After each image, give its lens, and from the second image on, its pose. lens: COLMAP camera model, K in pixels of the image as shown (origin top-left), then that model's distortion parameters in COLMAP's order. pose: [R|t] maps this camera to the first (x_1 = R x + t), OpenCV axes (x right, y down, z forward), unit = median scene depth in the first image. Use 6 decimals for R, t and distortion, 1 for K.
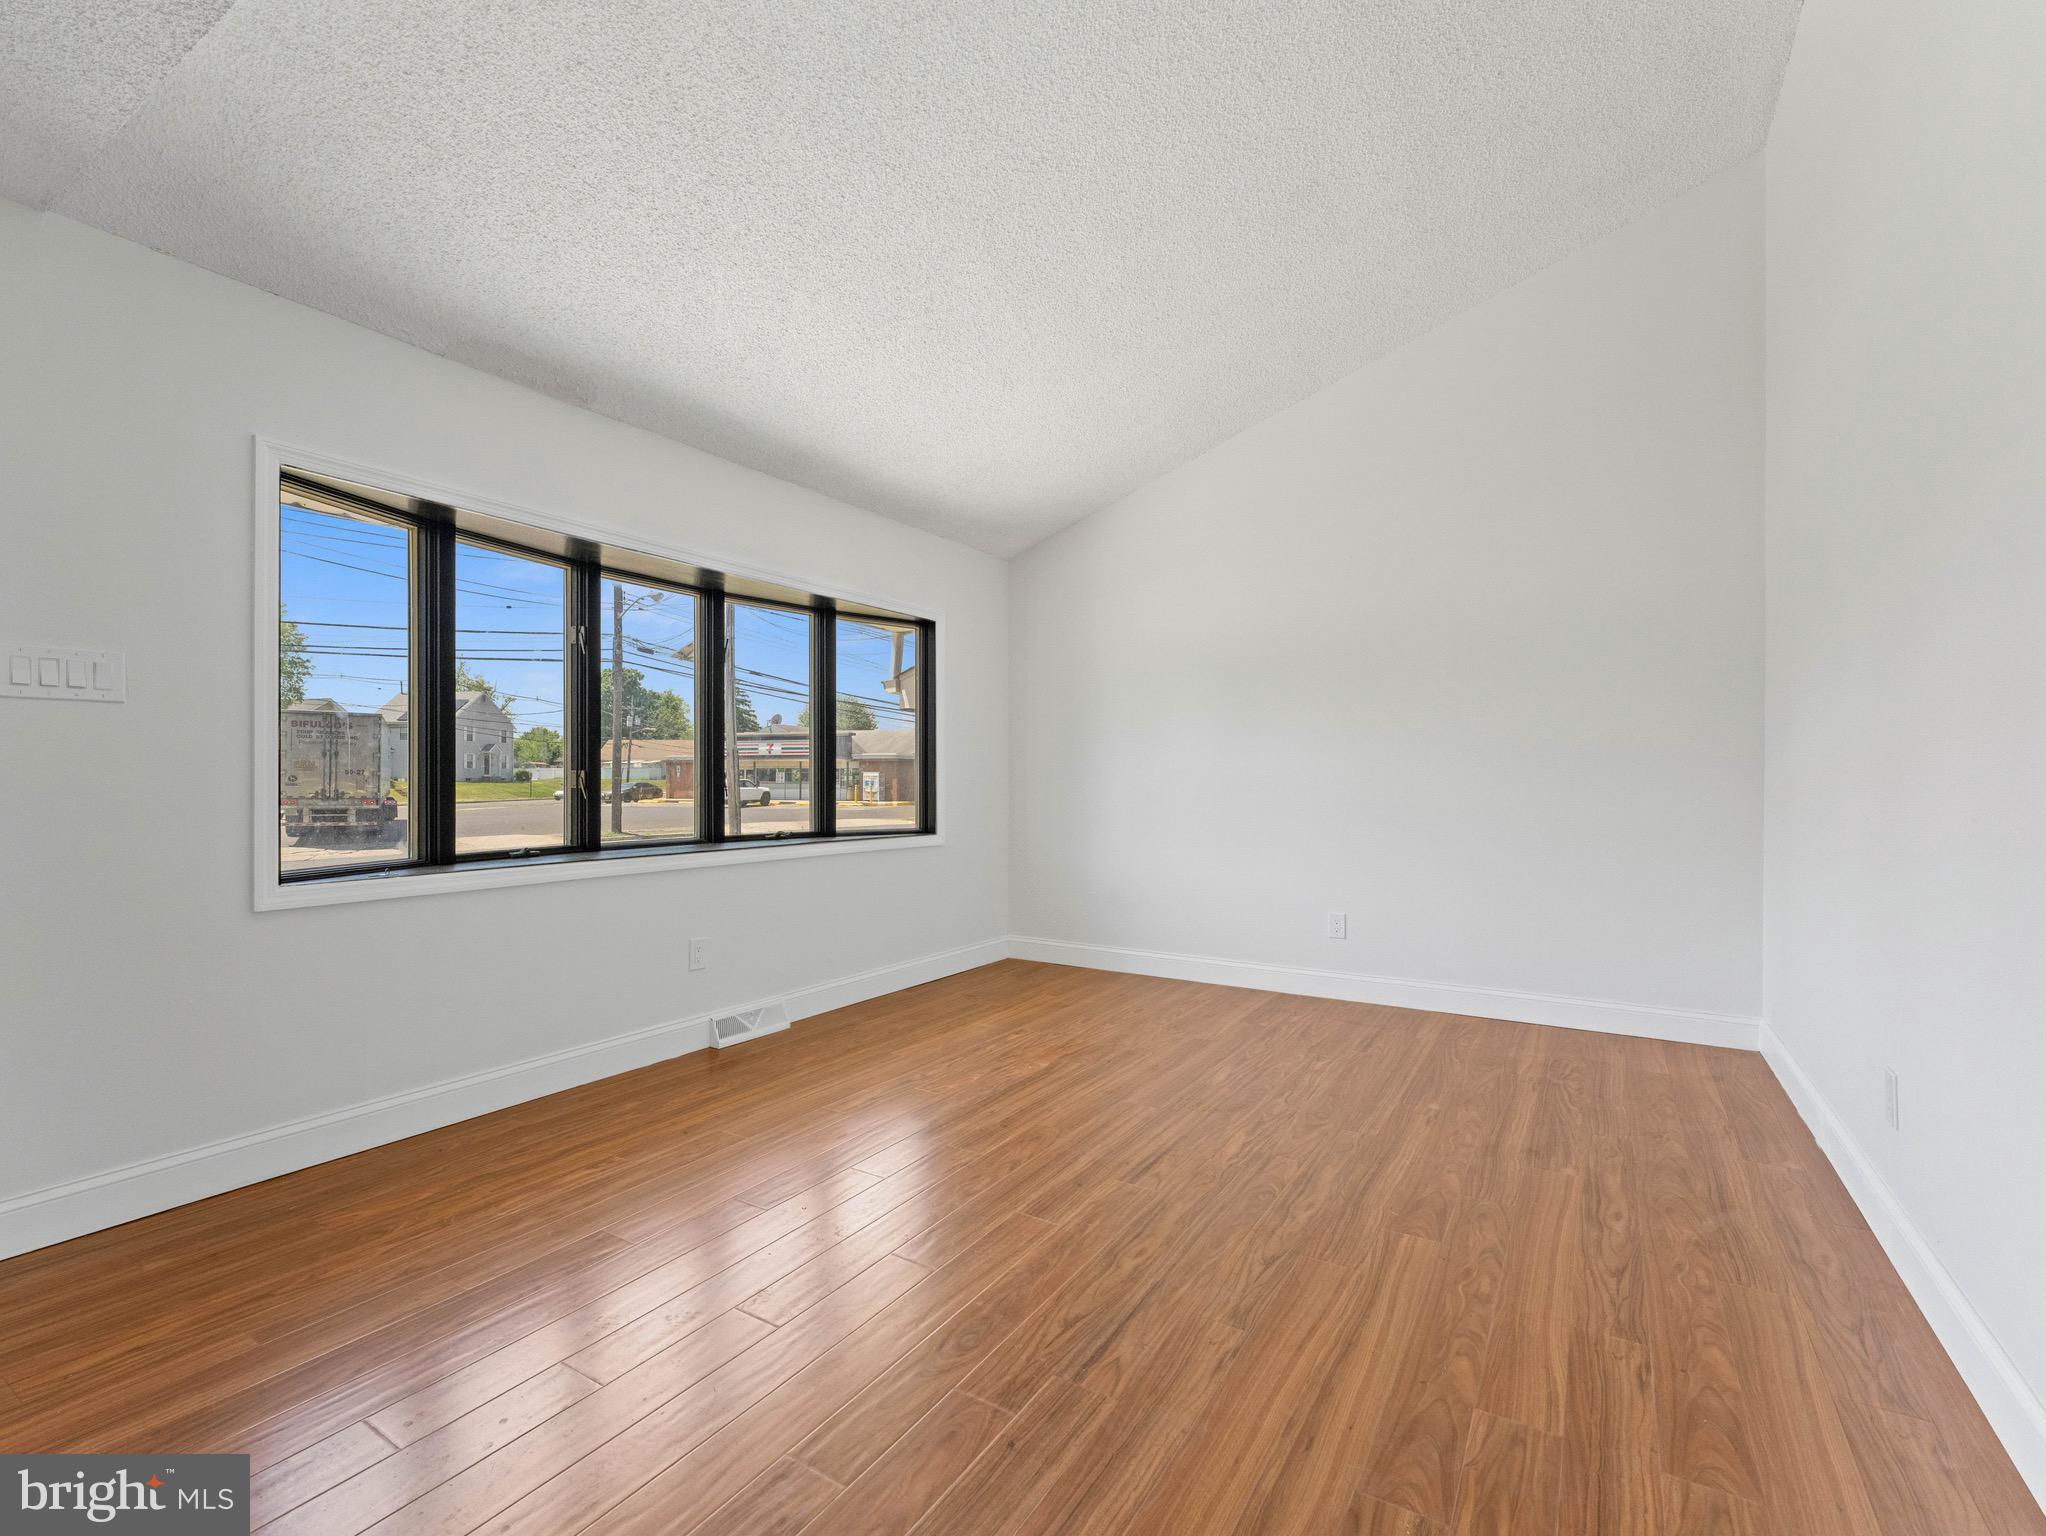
lens RADIAL K [[937.0, 0, 1023.7], [0, 937.0, 772.8], [0, 0, 1]] dist [-0.001264, -0.000411]
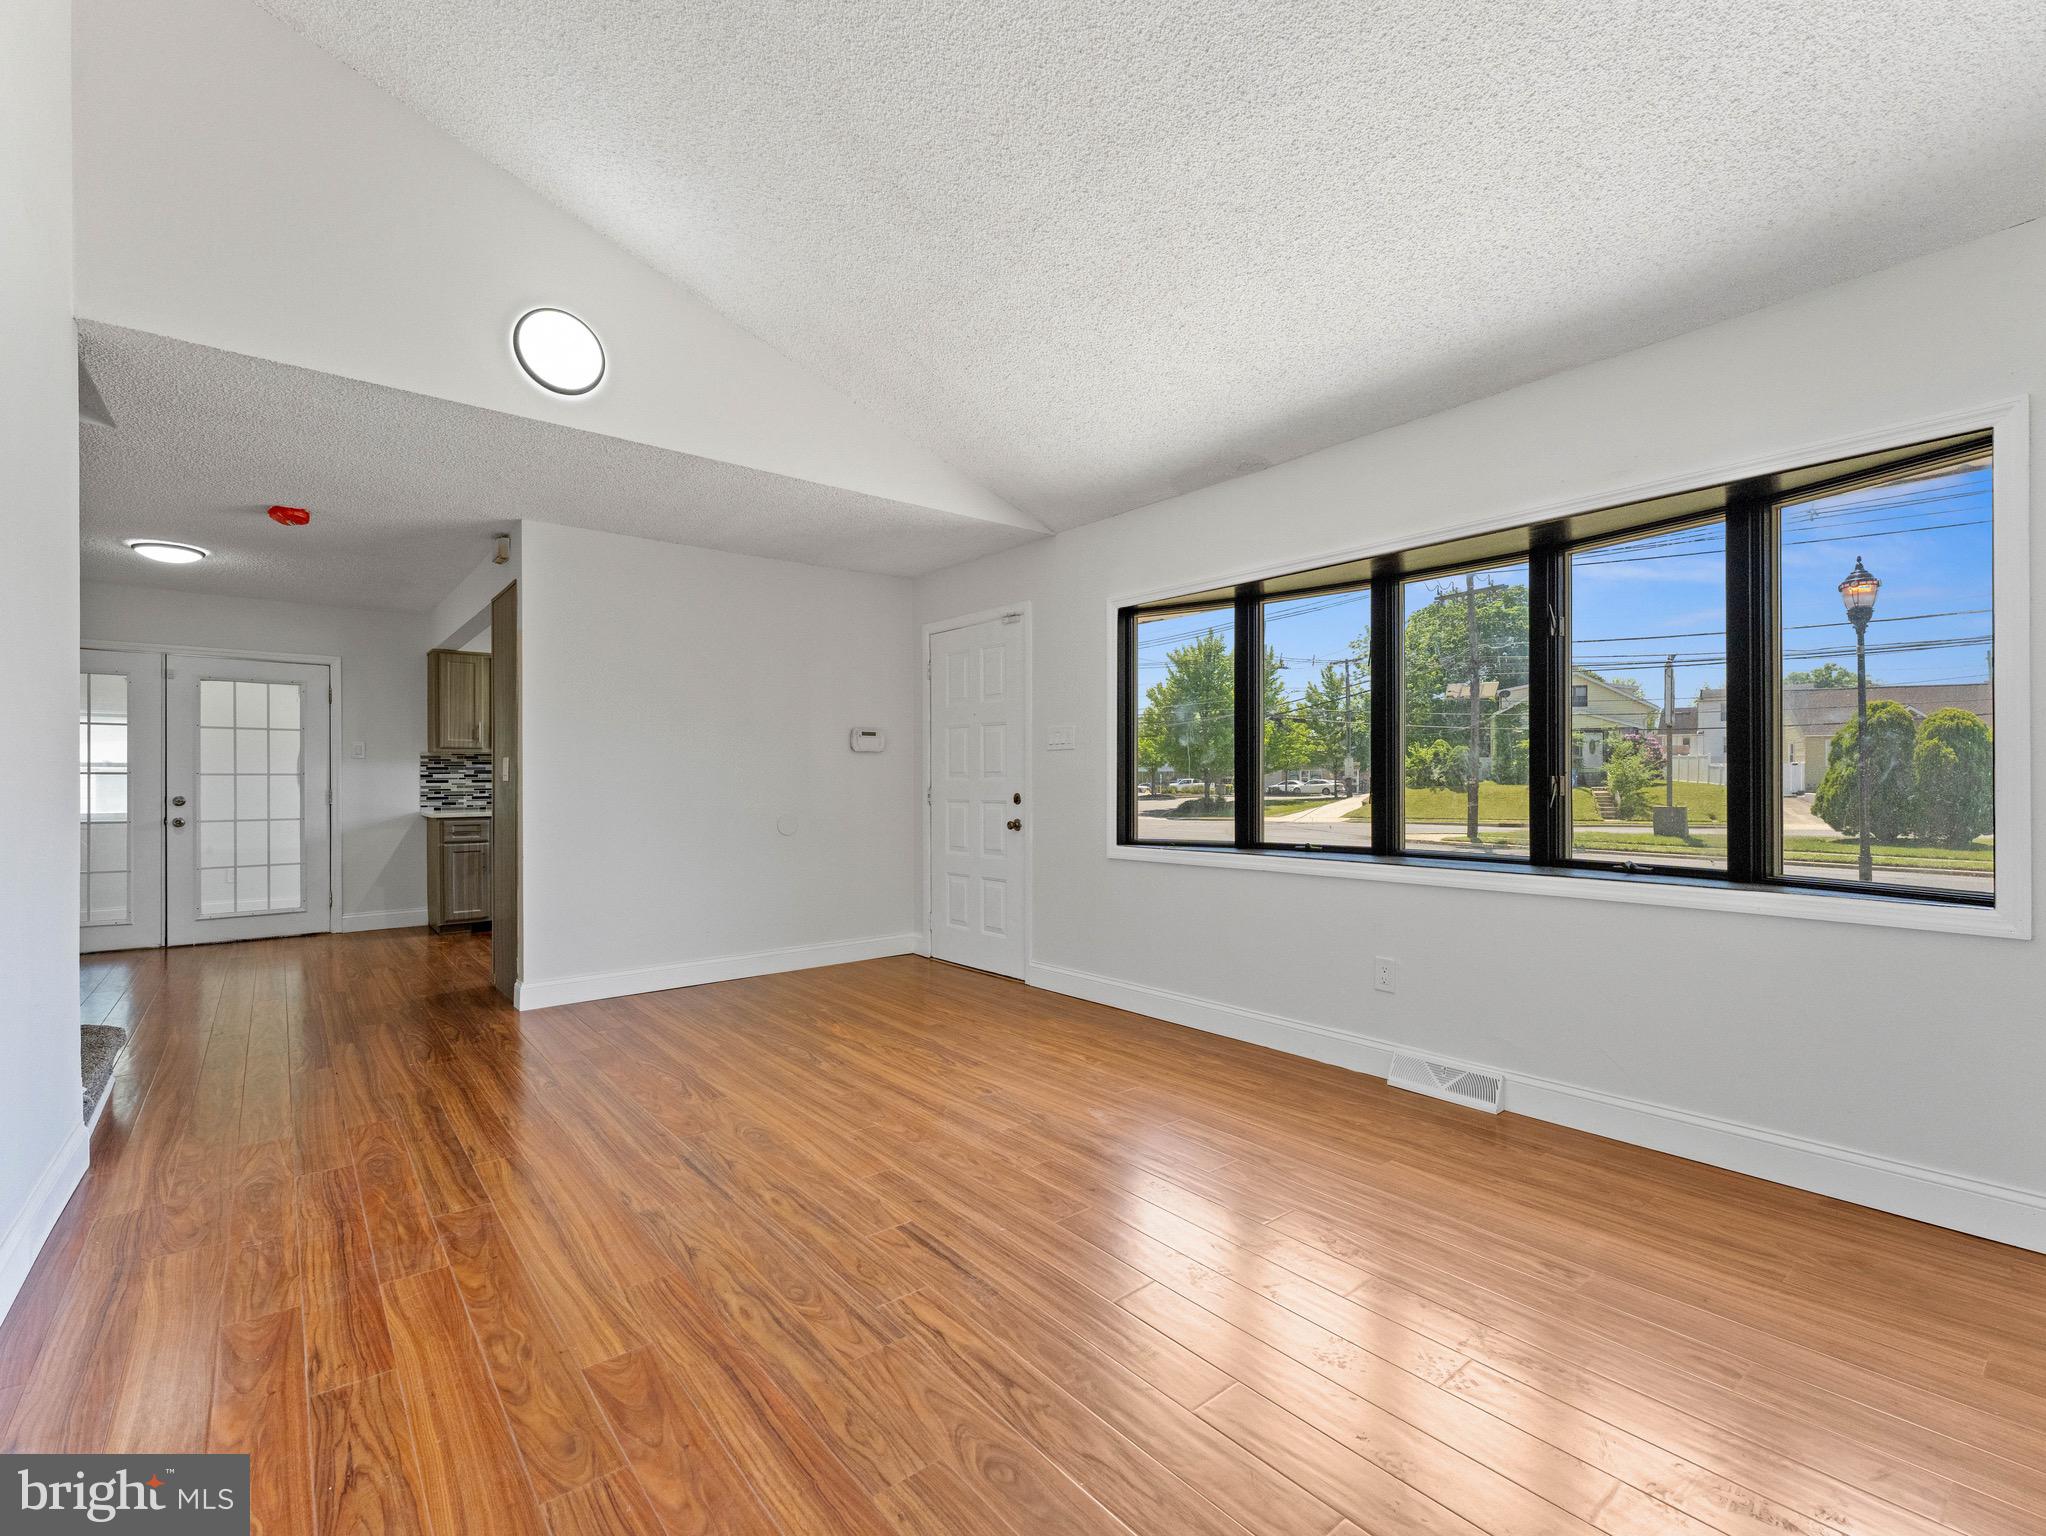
lens RADIAL K [[919.8, 0, 1017.3], [0, 919.8, 775.0], [0, 0, 1]] dist [0.000281, 0.000531]
pose [[-0.327993, -0.006679, -0.944657, 1.143004], [0.008710, 0.999911, -0.010093, 0.004353], [0.944640, -0.011538, -0.327905, 1.726126]]
